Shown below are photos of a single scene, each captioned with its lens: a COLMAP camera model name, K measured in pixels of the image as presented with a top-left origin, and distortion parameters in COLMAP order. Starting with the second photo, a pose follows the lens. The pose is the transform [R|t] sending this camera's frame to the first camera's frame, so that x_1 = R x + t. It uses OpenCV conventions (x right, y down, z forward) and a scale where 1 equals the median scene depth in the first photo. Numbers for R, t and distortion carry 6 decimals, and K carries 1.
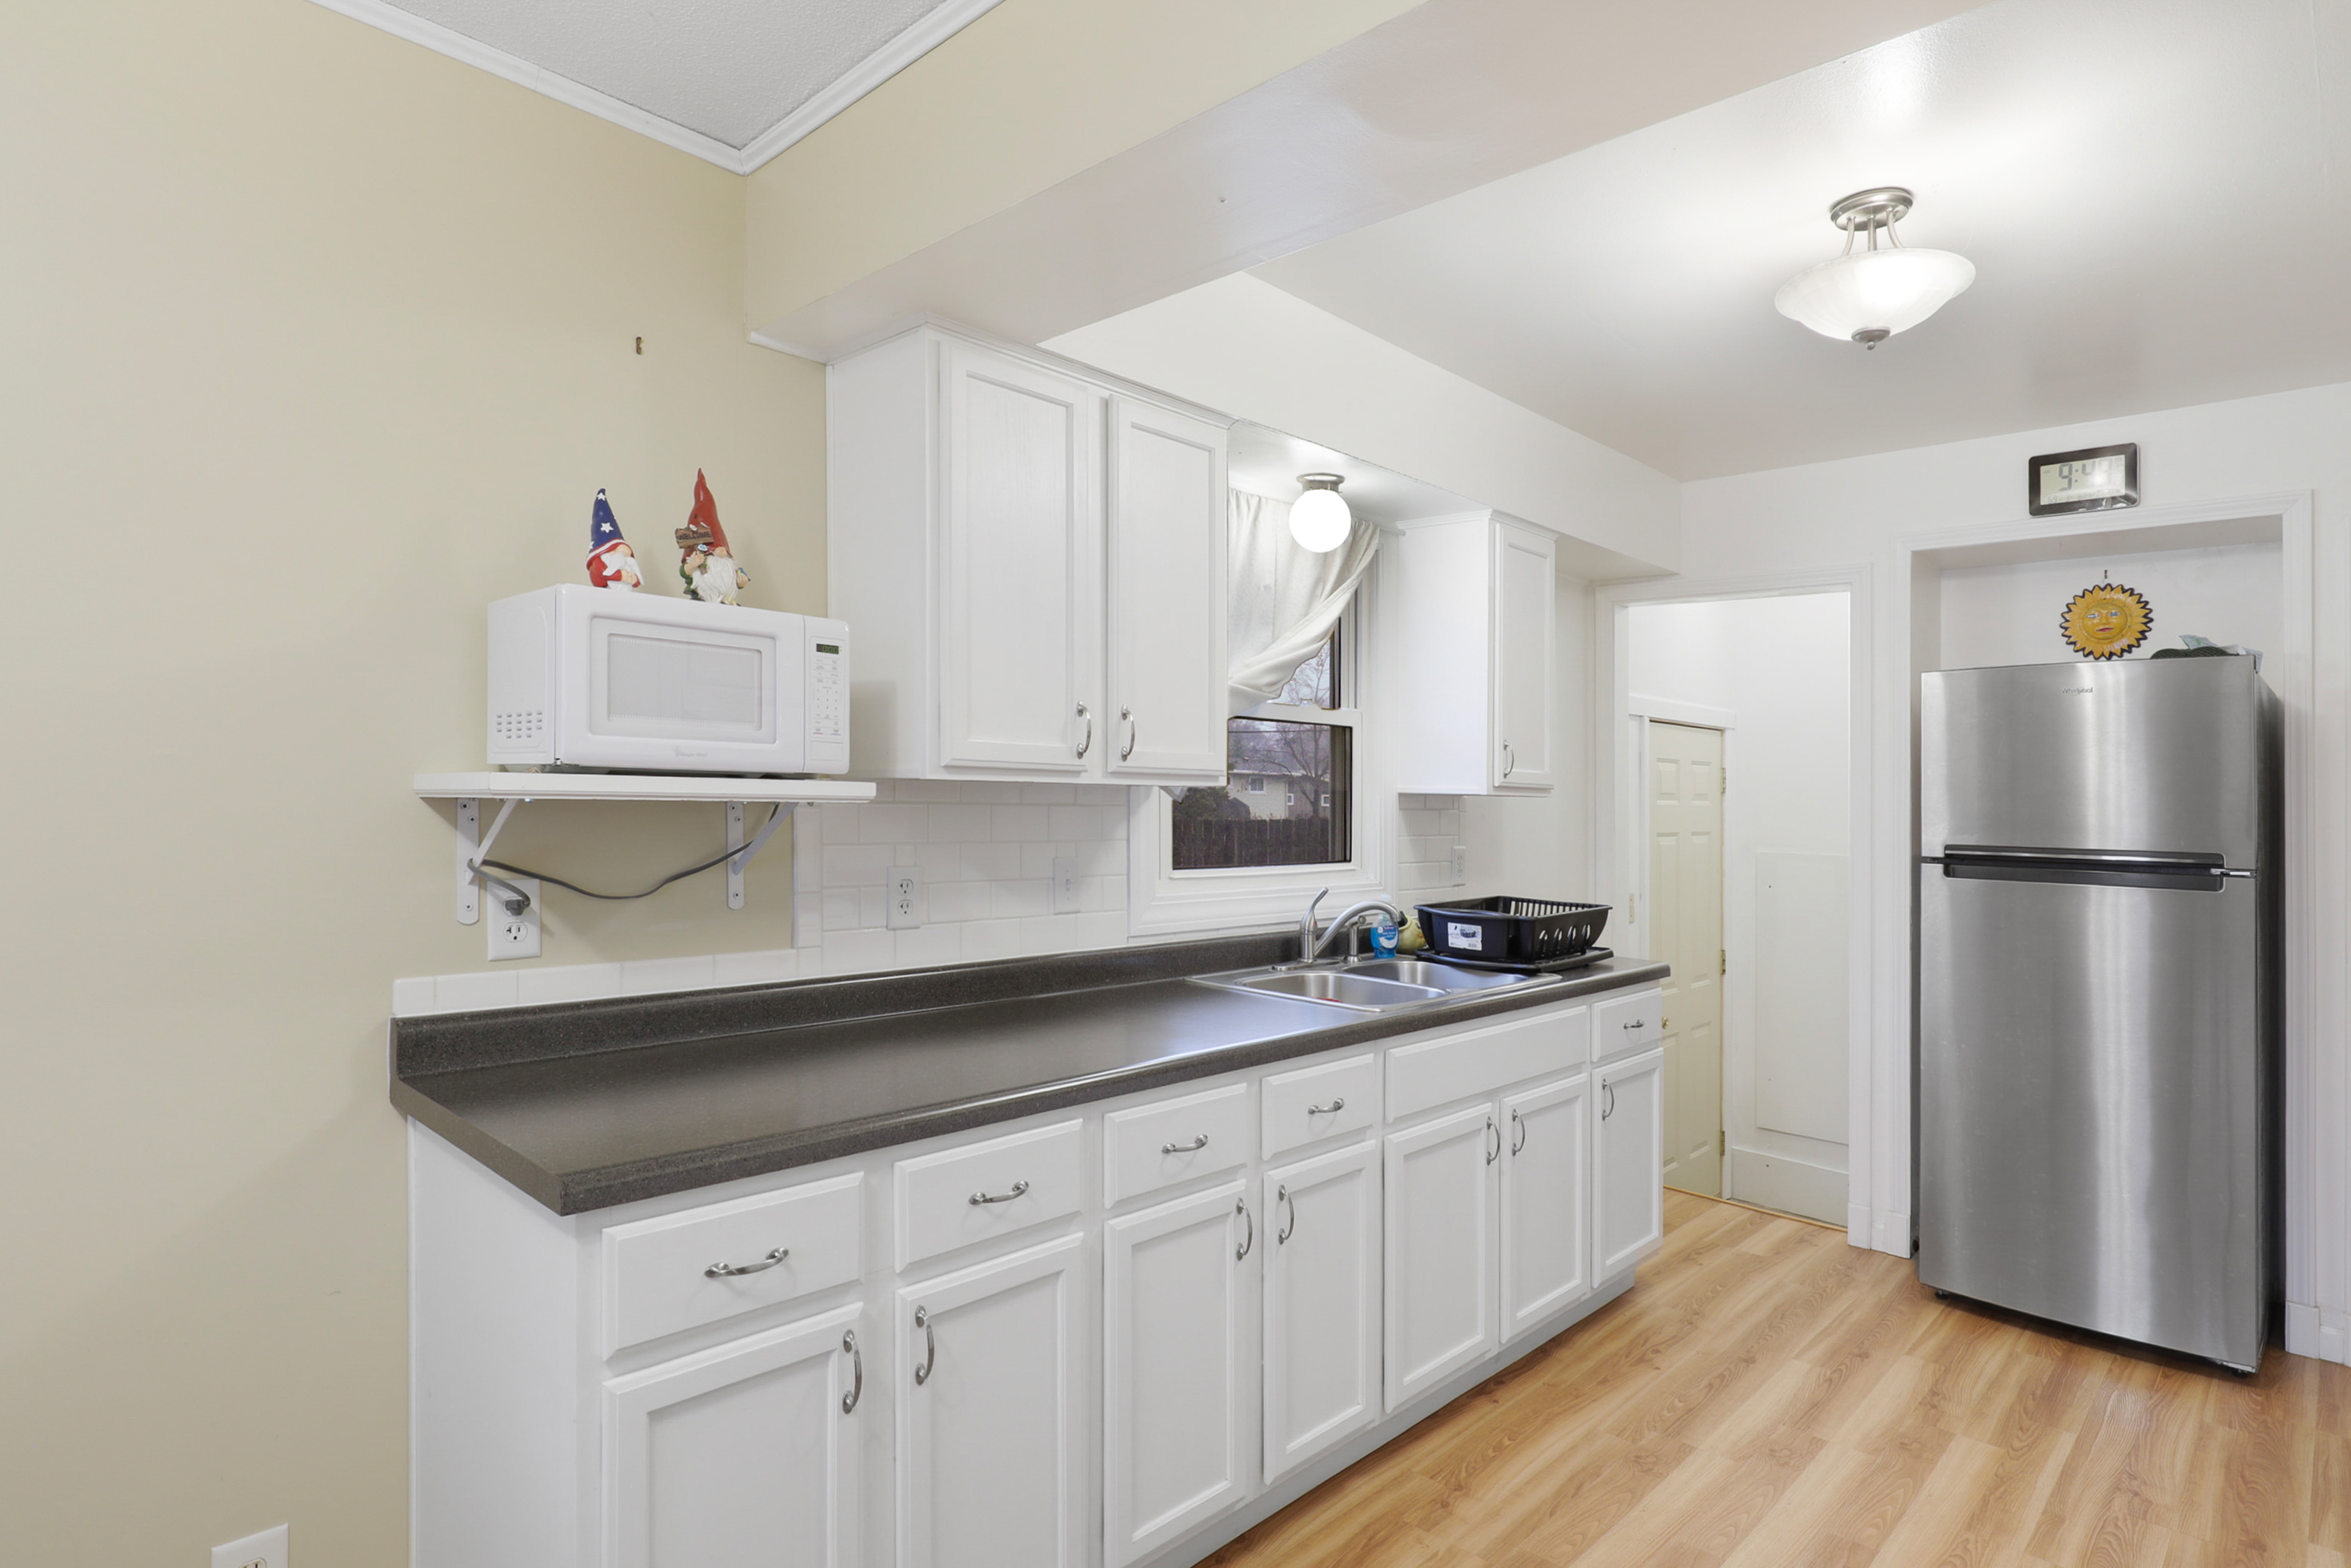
lens RADIAL K [[1262.2, 0, 1180.2], [0, 1262.2, 809.0], [0, 0, 1]] dist [0.000162, -0.000393]
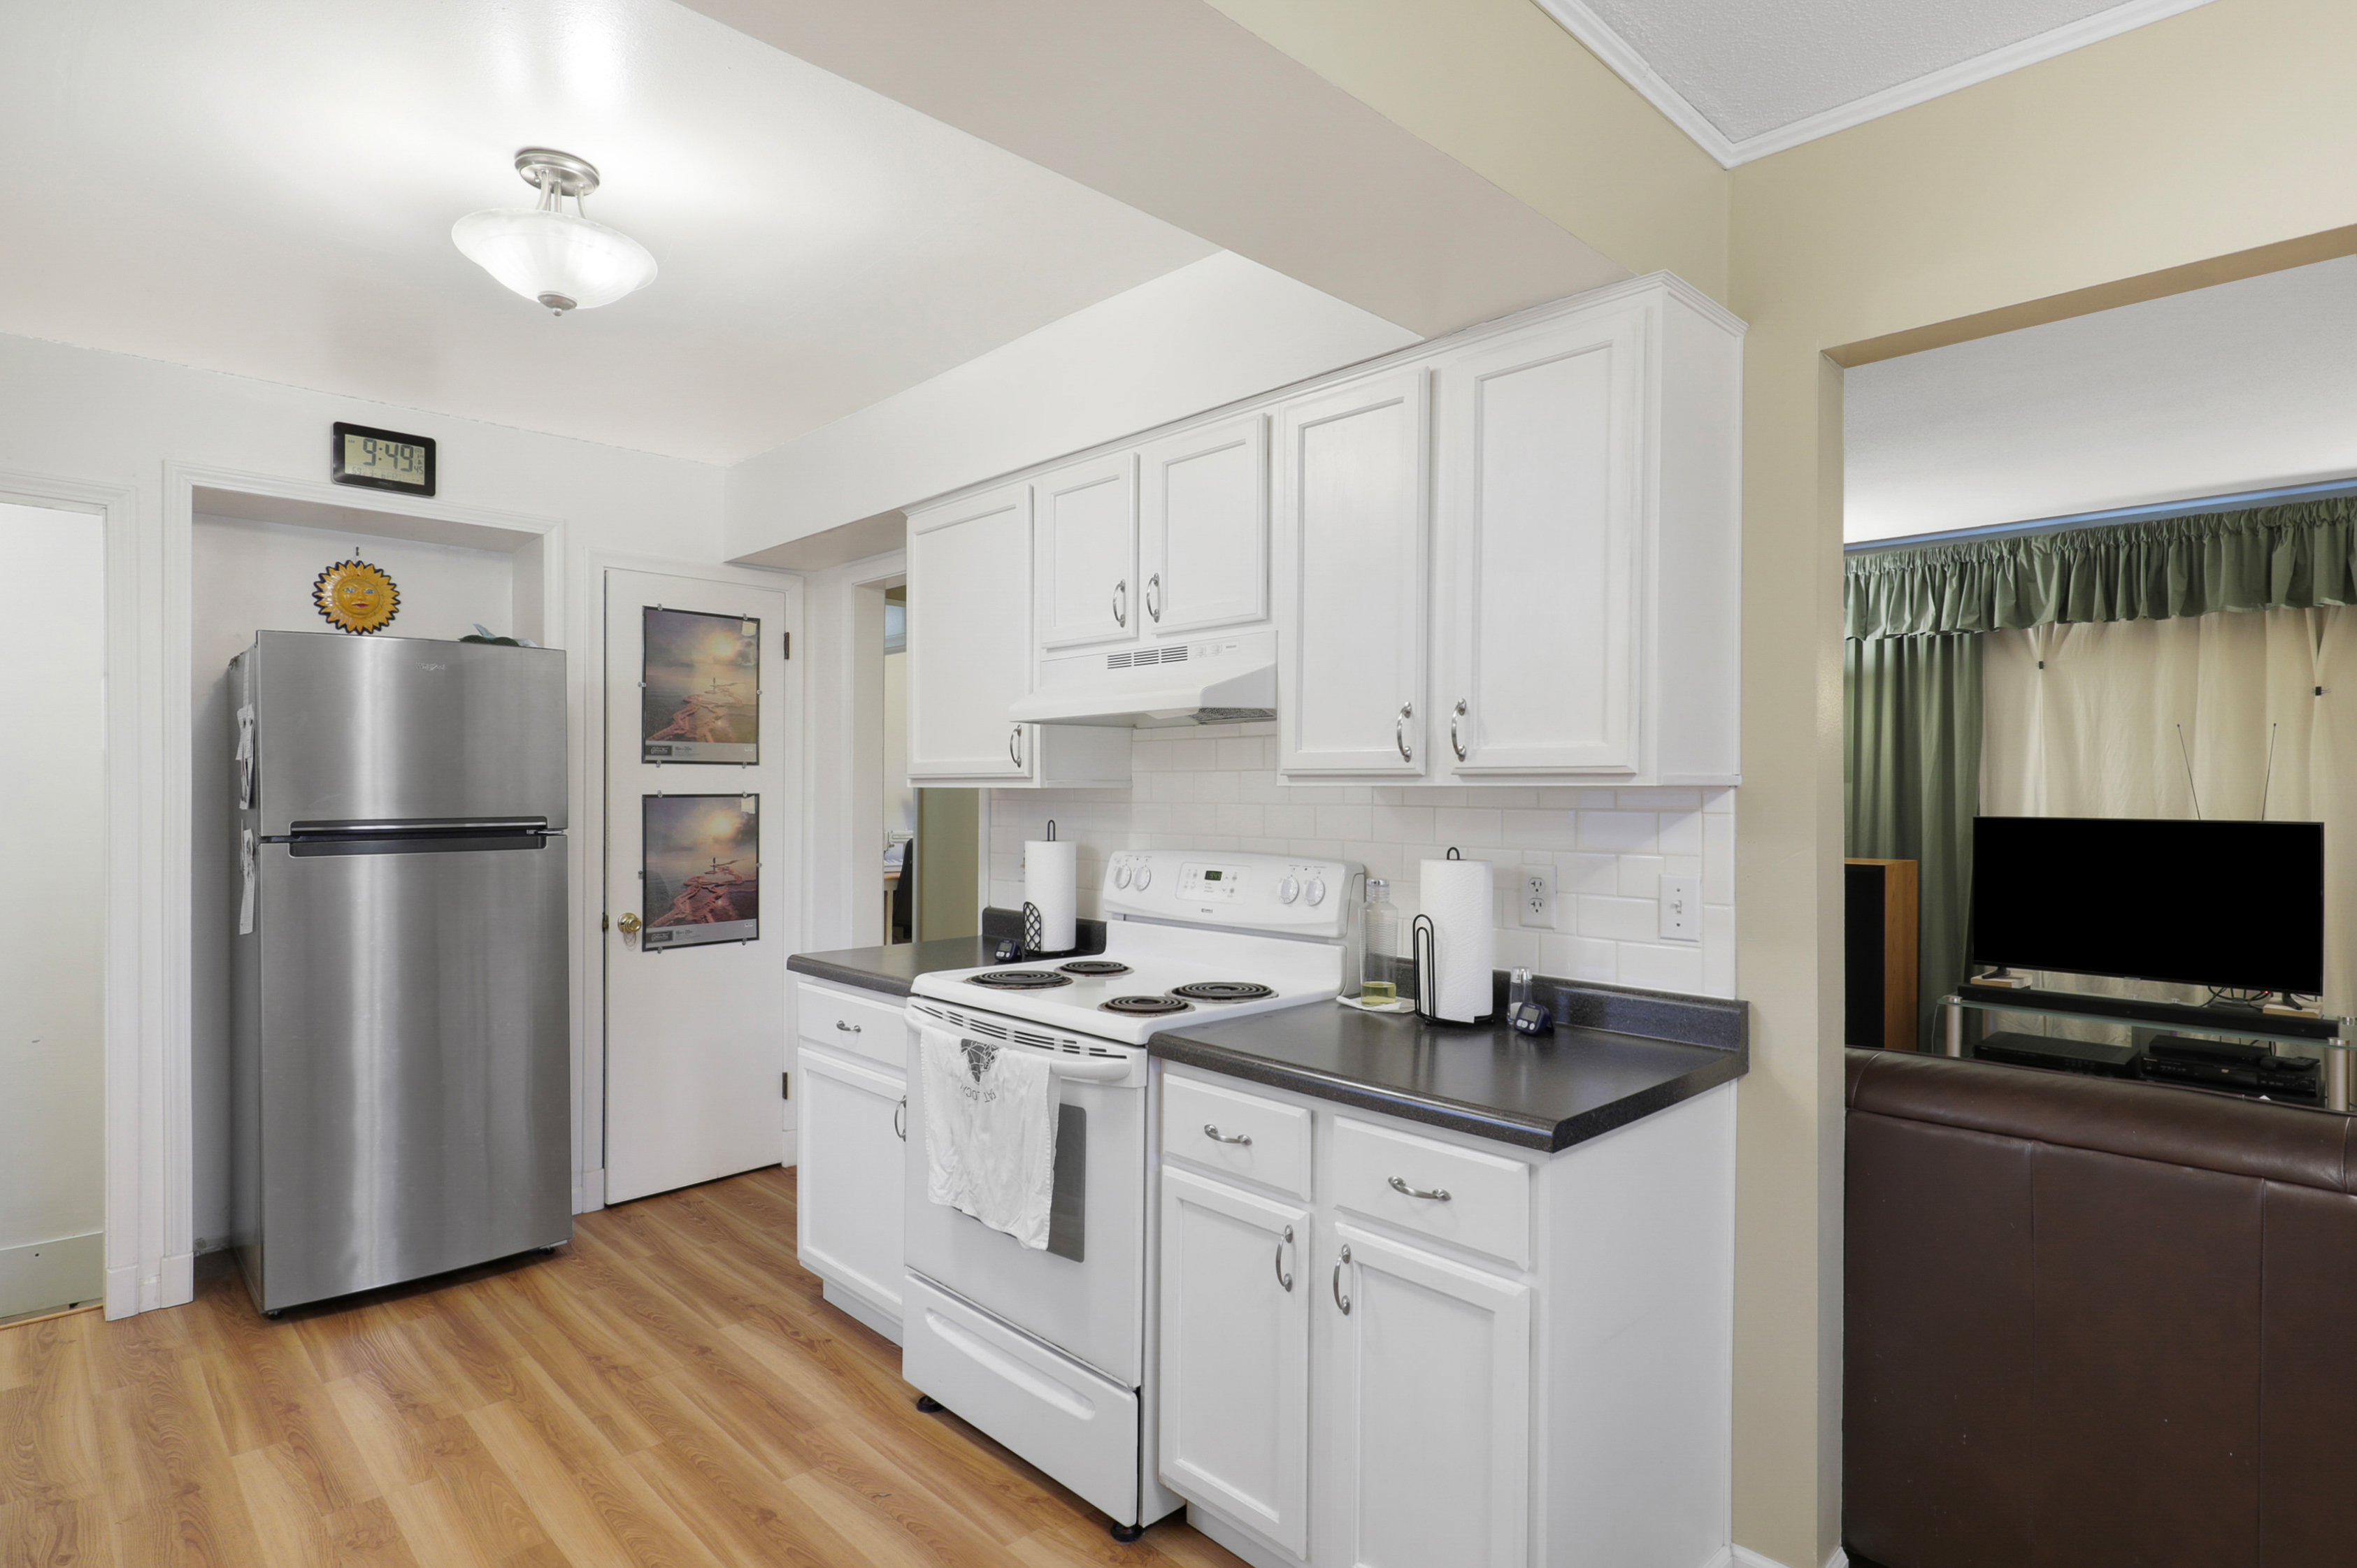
lens RADIAL K [[1207.3, 0, 1180.3], [0, 1207.3, 779.9], [0, 0, 1]] dist [0.000403, -0.000926]
pose [[0.043231, -0.018045, 0.998902, -0.268601], [0.011528, 0.999779, 0.017562, -0.011454], [-0.998999, 0.010756, 0.043429, 0.349984]]
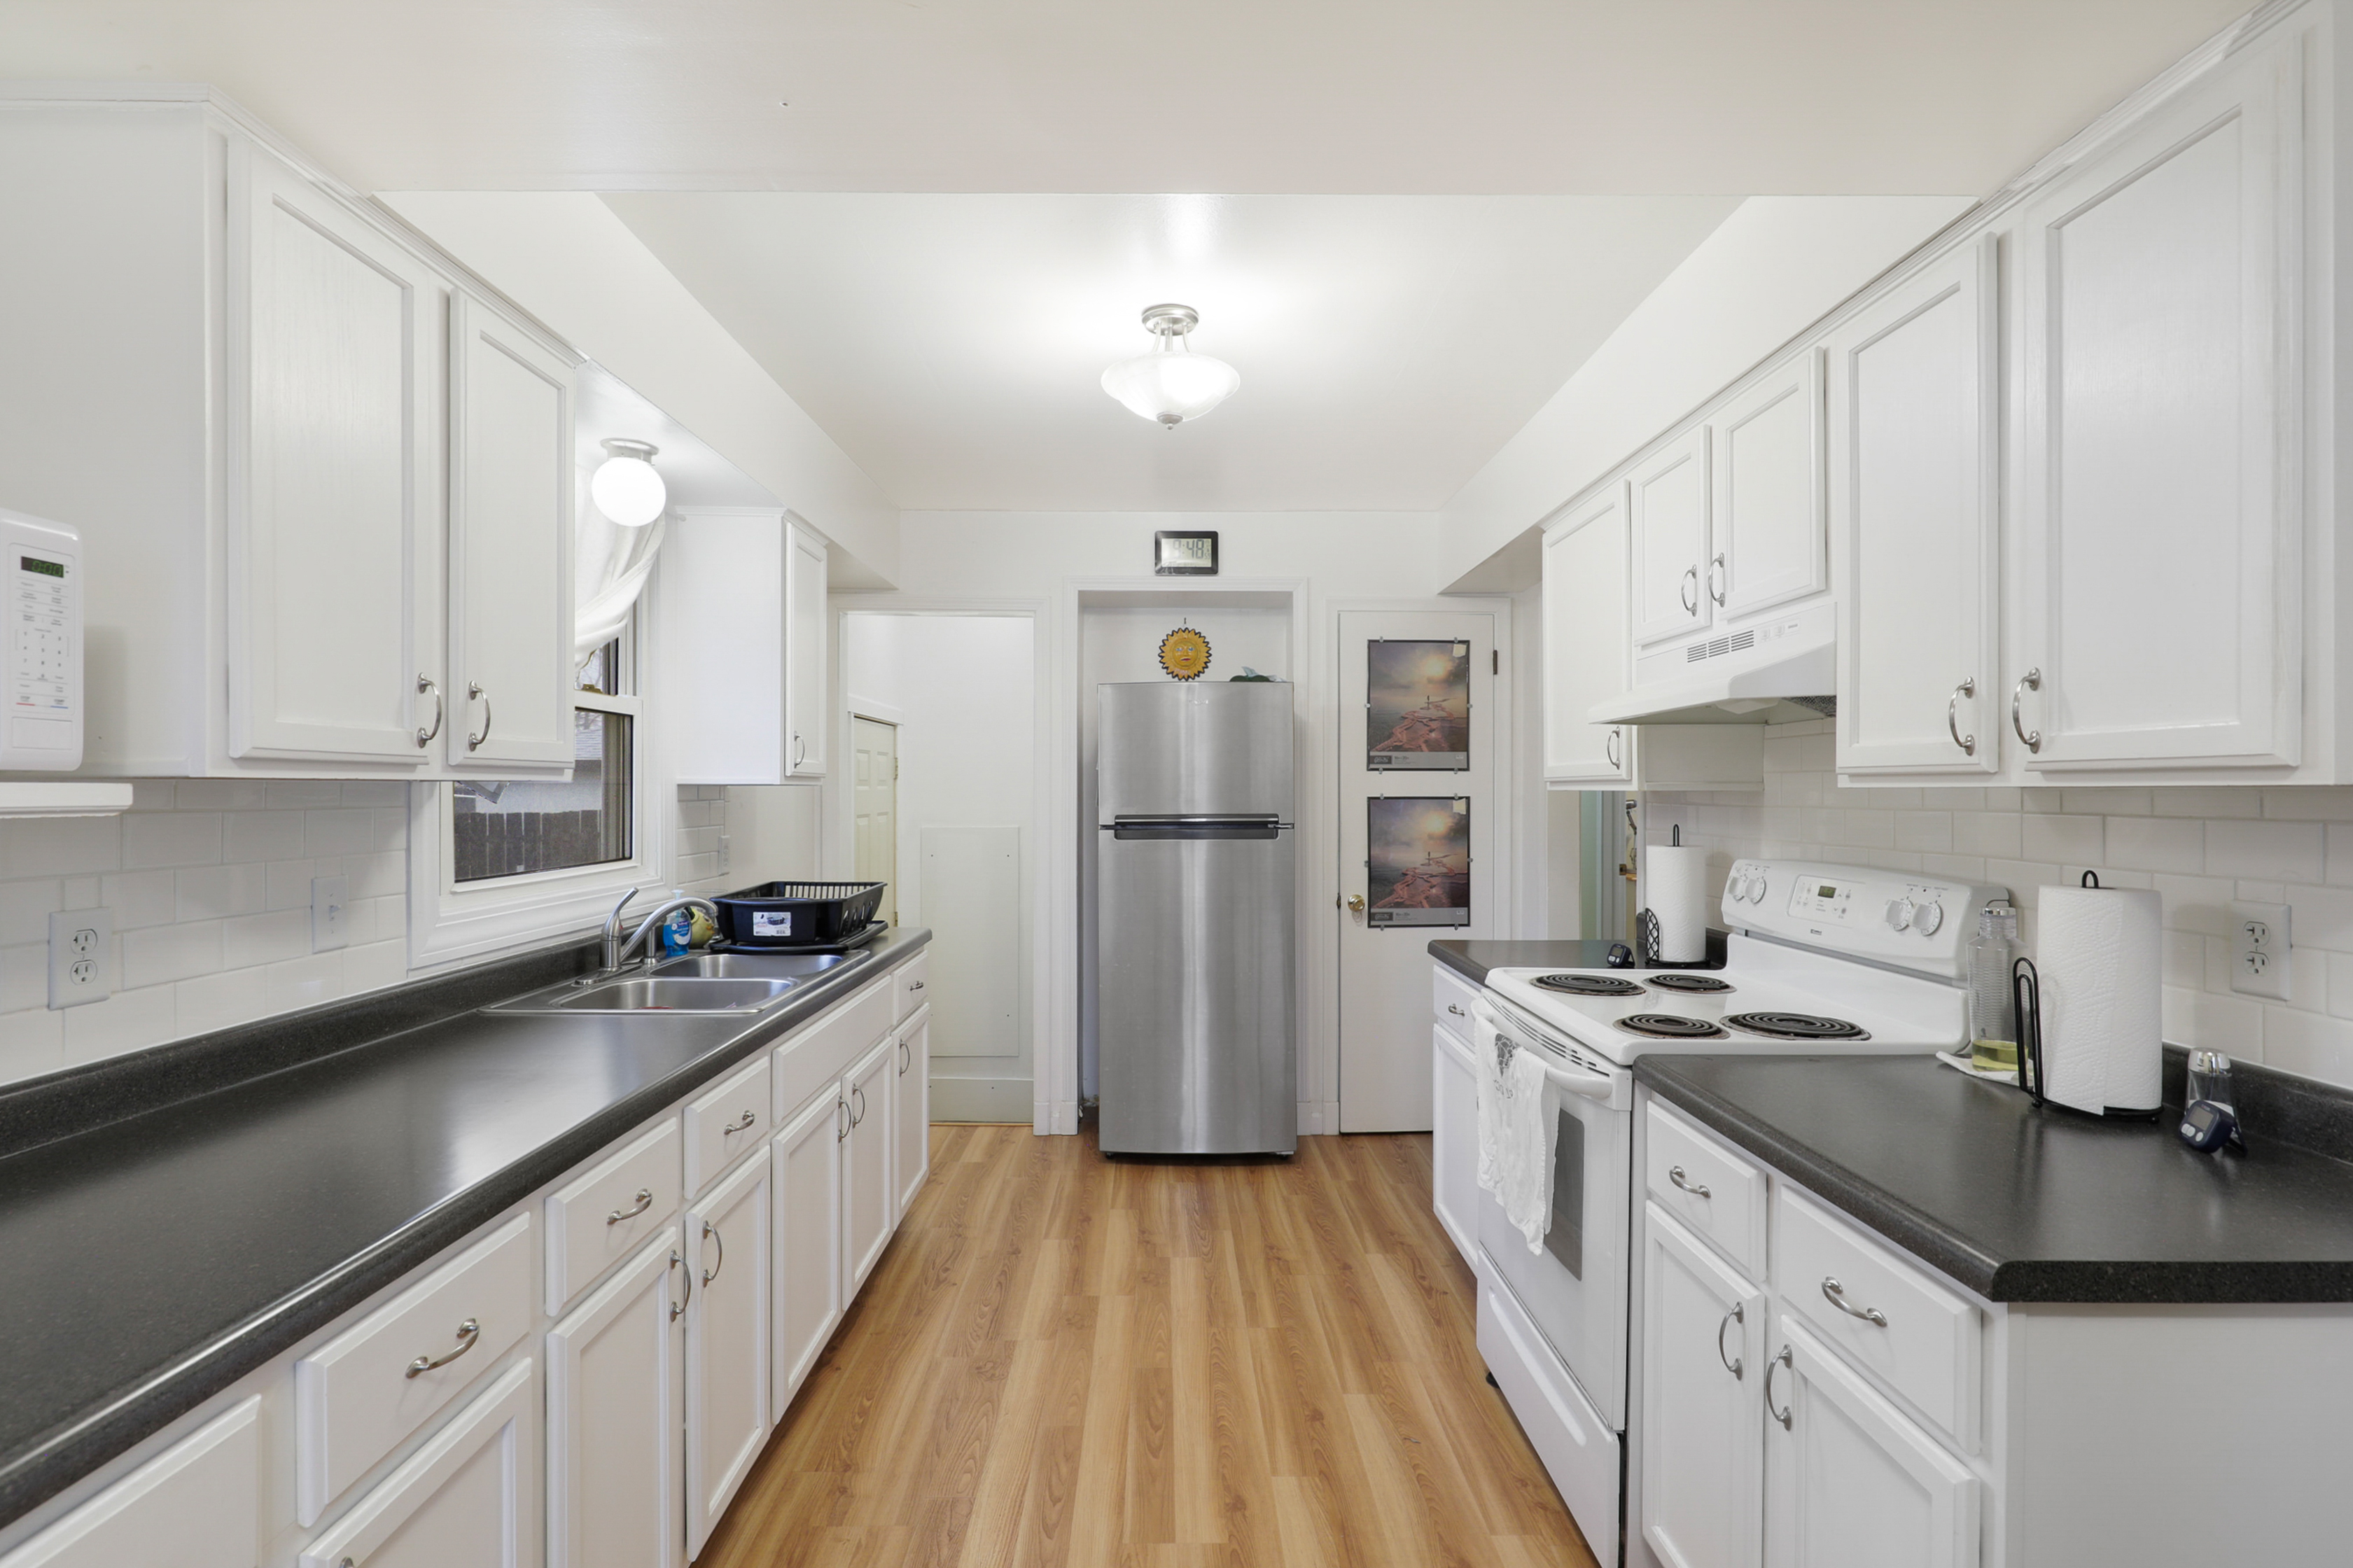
lens RADIAL K [[1092.0, 0, 1176.5], [0, 1092.0, 784.0], [0, 0, 1]] dist [0.000748, 0.000274]
pose [[0.718166, -0.019617, 0.695595, -0.154028], [0.025462, 0.999674, 0.001904, -0.005213], [-0.695405, 0.016344, 0.718432, 0.143399]]
